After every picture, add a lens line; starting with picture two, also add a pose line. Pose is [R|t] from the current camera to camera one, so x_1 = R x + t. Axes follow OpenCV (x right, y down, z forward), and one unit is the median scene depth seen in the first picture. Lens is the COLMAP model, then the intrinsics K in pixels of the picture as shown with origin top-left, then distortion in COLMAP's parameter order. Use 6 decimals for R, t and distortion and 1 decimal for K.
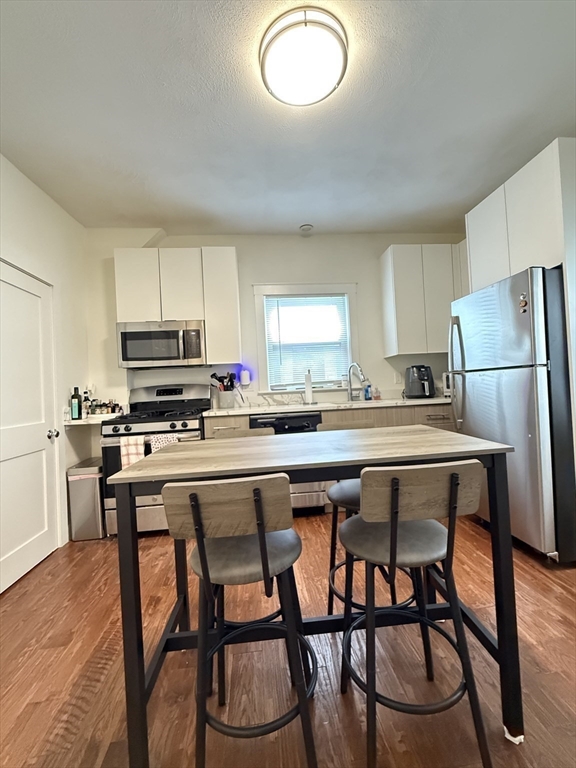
lens RADIAL K [[310.0, 0, 286.5], [0, 310.0, 385.0], [0, 0, 1]] dist [-0.001705, -0.000198]
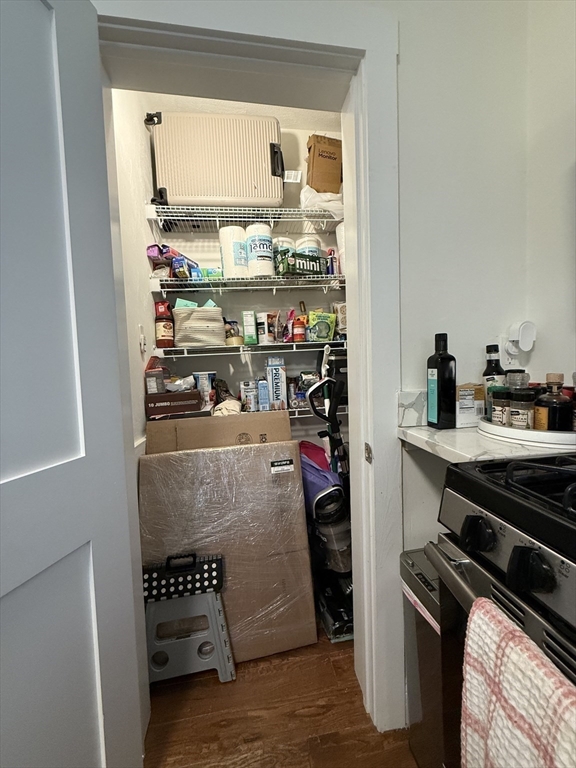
lens RADIAL K [[310.0, 0, 287.8], [0, 310.0, 383.5], [0, 0, 1]] dist [-0.001705, -0.000198]
pose [[0.034688, 0.098705, -0.994512, -0.328317], [0.035009, 0.994380, 0.099913, 0.020994], [0.998785, -0.038283, 0.031038, 0.785173]]
